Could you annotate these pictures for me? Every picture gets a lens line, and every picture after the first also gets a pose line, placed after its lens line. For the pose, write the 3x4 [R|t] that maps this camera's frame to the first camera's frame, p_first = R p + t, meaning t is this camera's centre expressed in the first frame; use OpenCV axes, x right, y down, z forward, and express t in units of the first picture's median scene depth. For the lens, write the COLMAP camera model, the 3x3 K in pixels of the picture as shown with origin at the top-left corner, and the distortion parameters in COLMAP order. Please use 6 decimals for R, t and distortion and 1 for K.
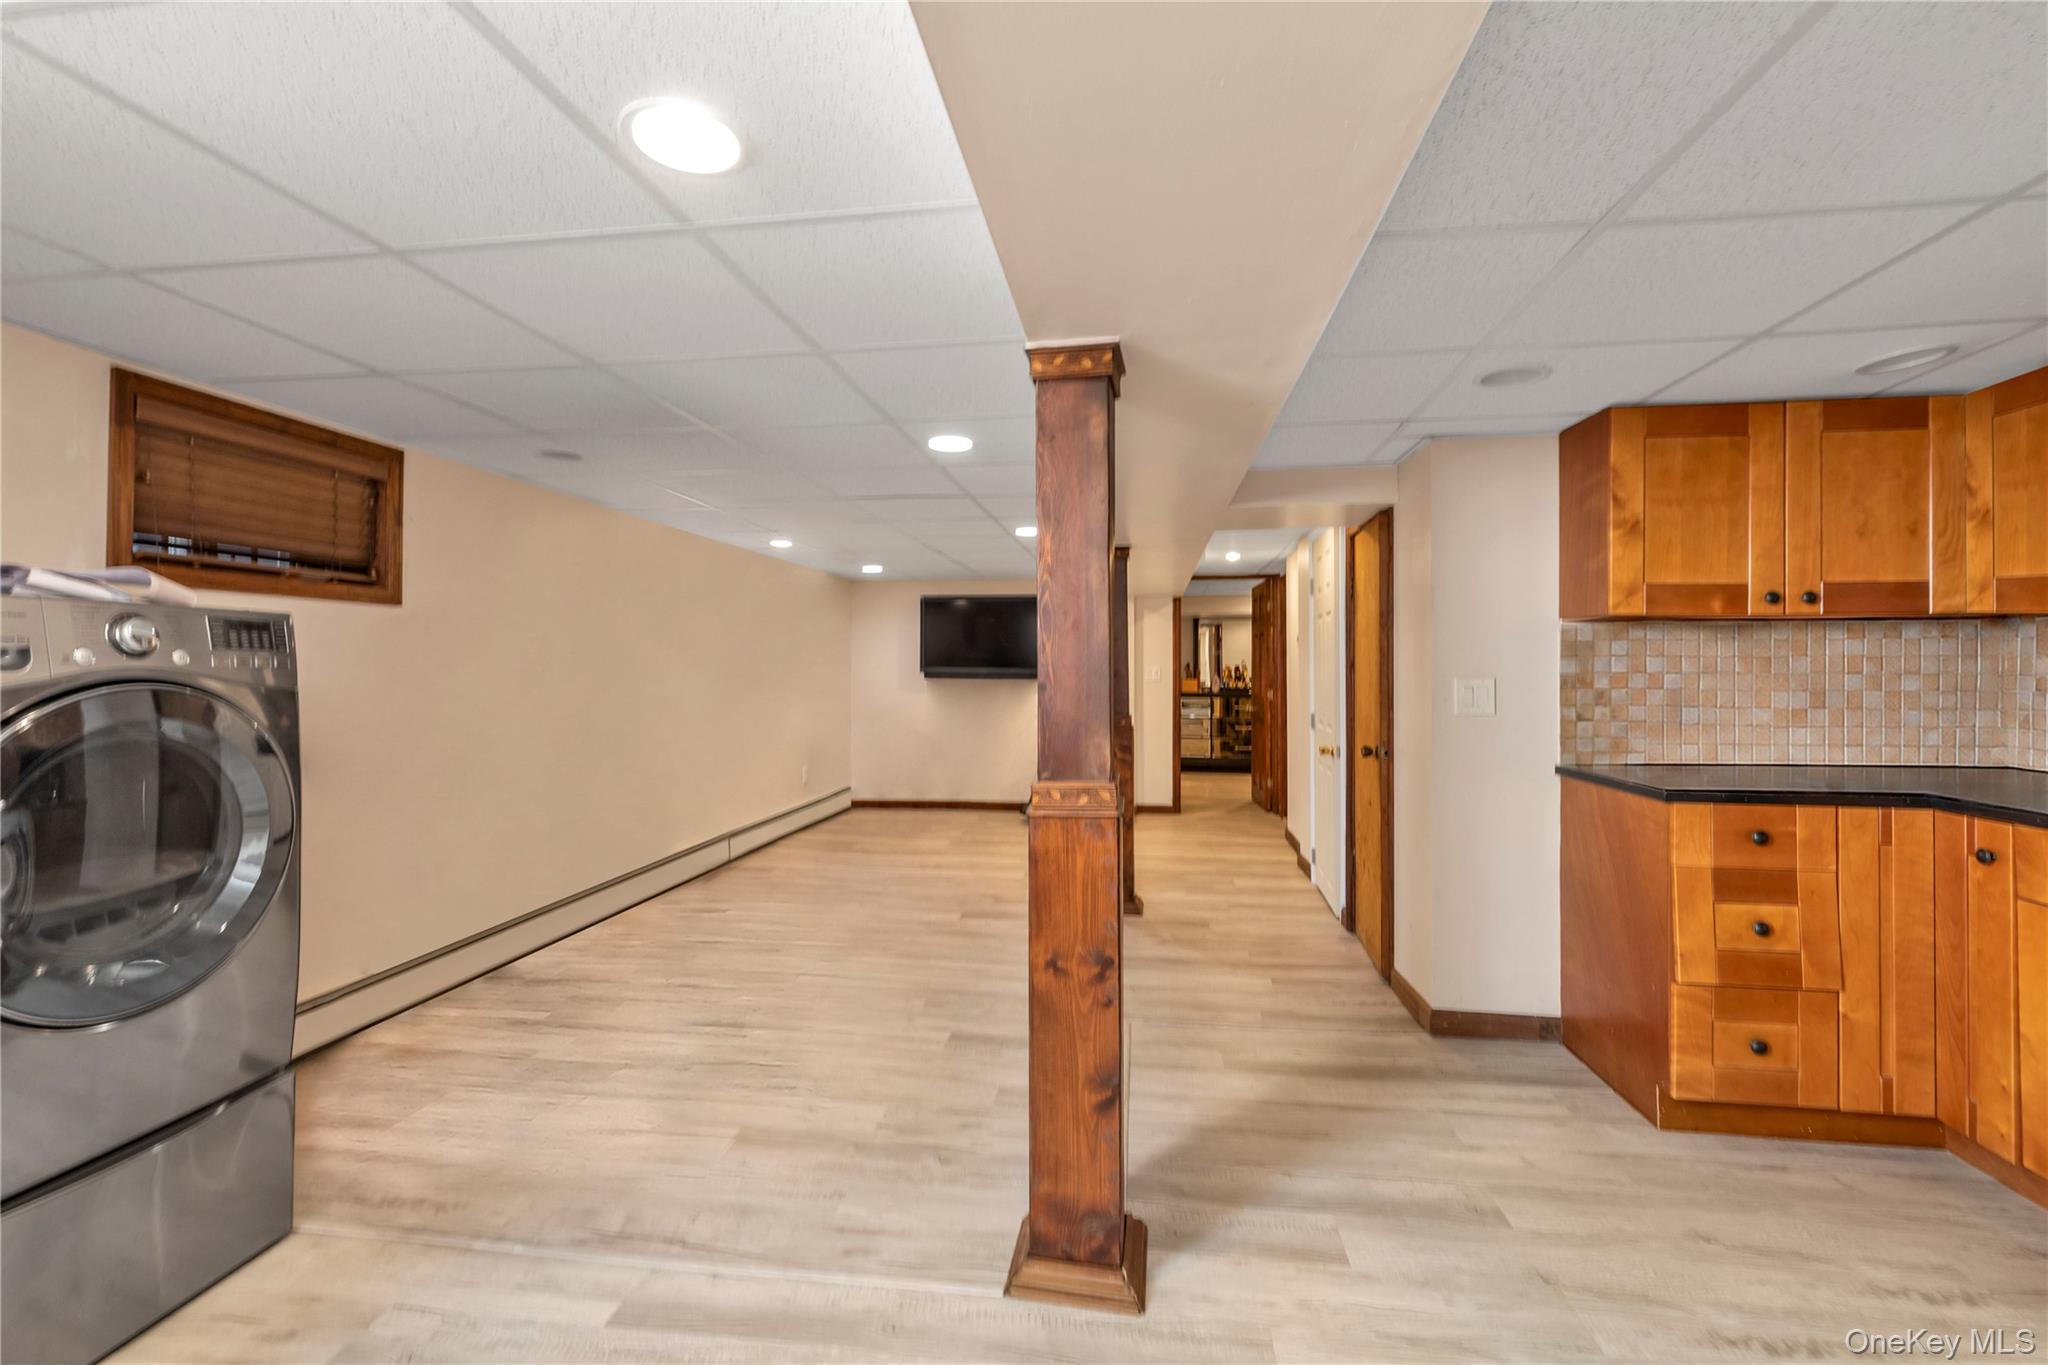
lens RADIAL K [[881.8, 0, 1024.4], [0, 881.8, 672.5], [0, 0, 1]] dist [0.000706, -0.000748]
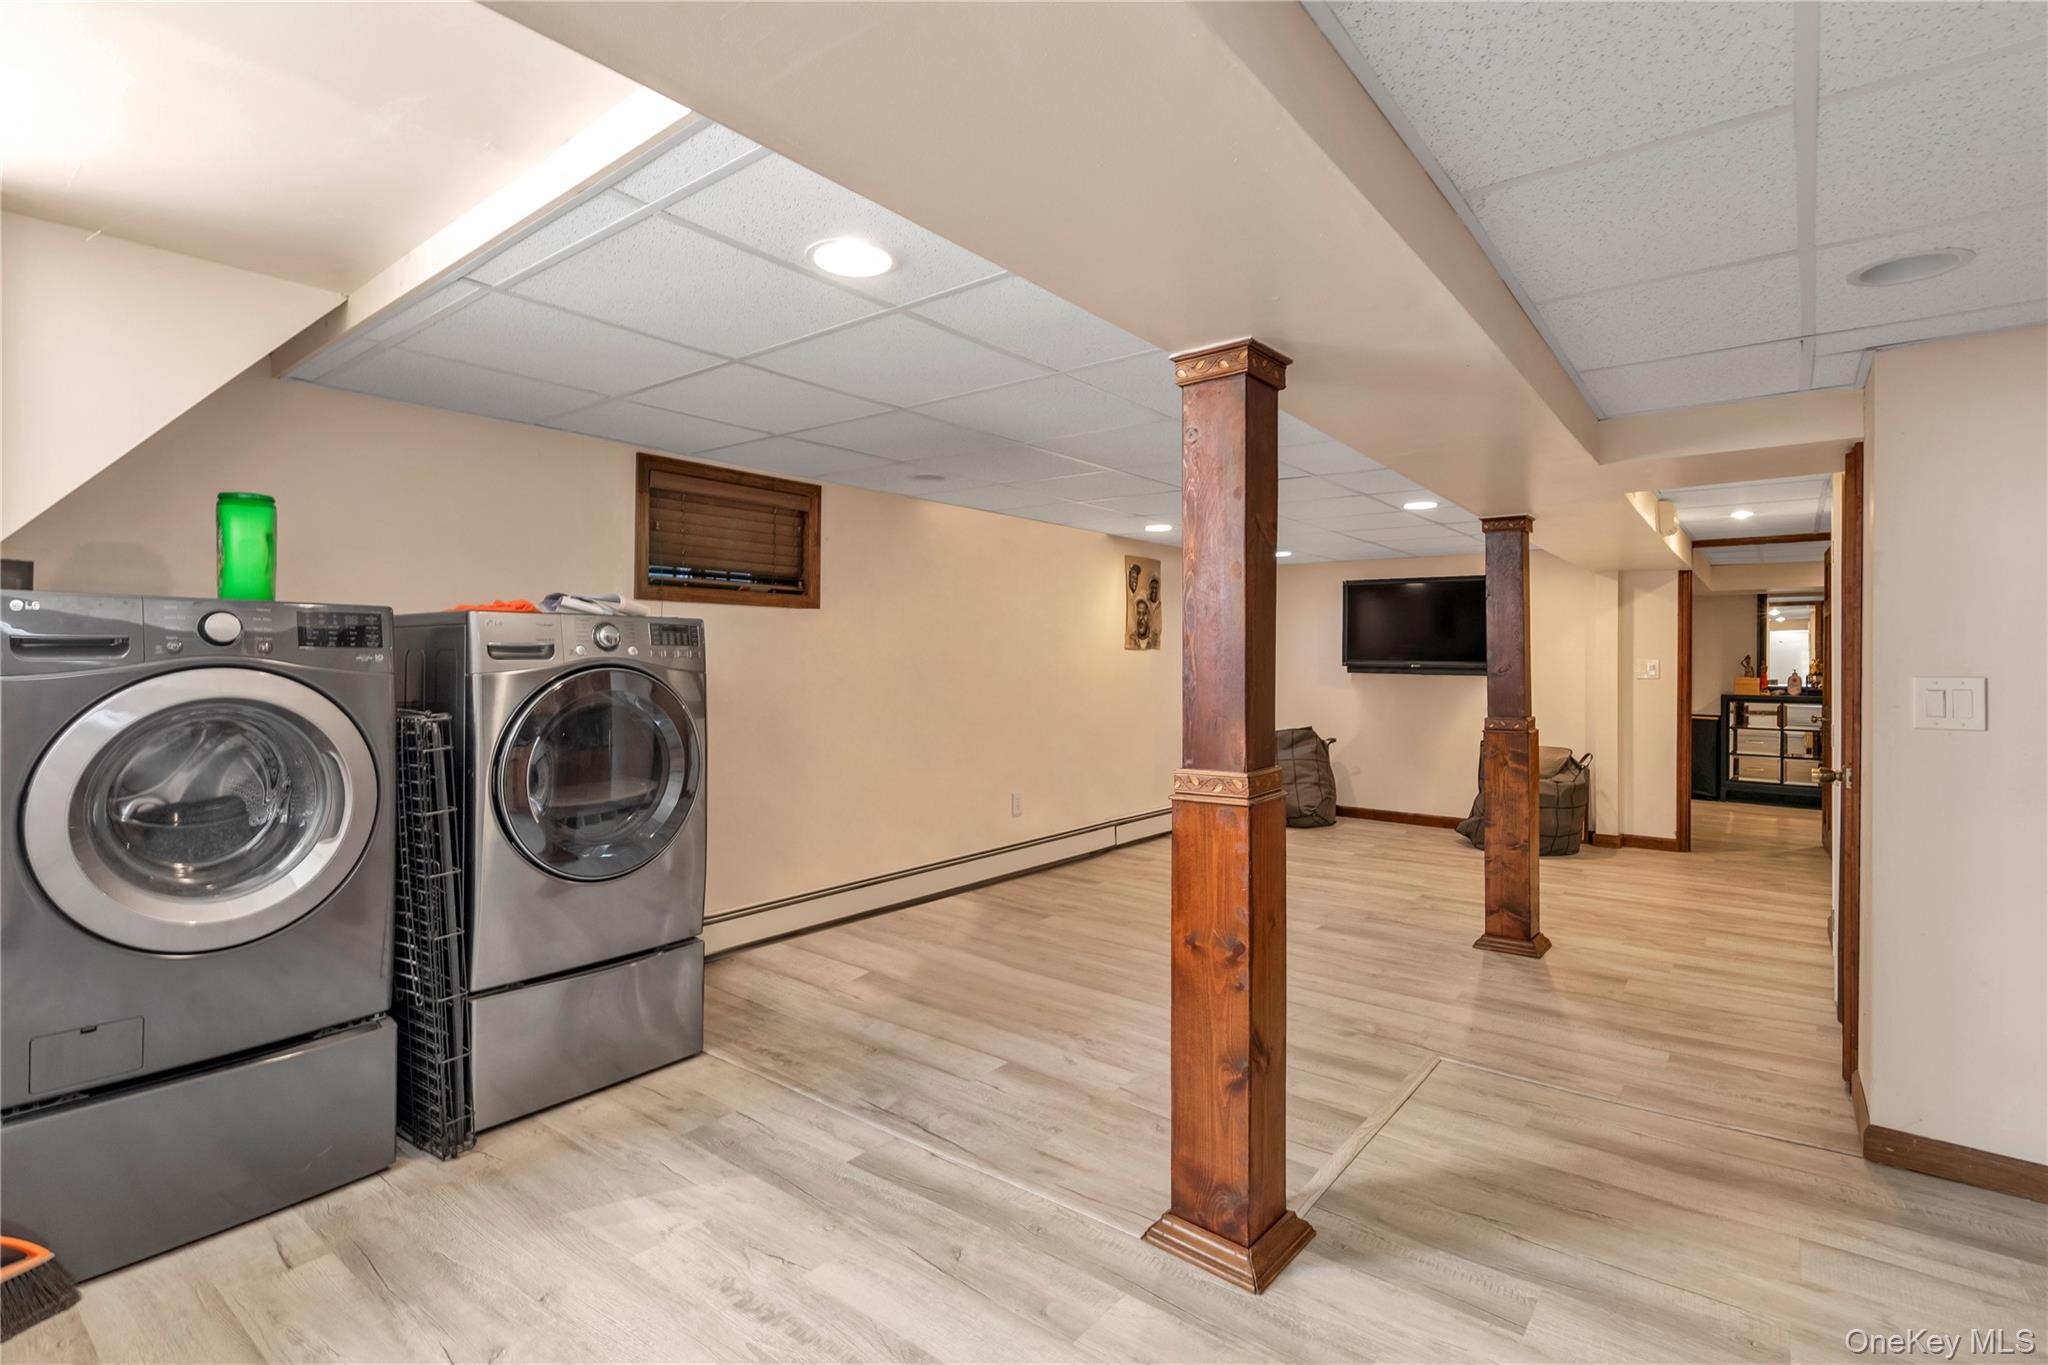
lens RADIAL K [[970.1, 0, 1020.0], [0, 970.1, 674.4], [0, 0, 1]] dist [-0.002187, -0.000764]
pose [[0.861957, 0.012044, -0.506838, 0.408296], [-0.007142, 0.999907, 0.011616, -0.000377], [0.506931, -0.006392, 0.861963, -0.090688]]
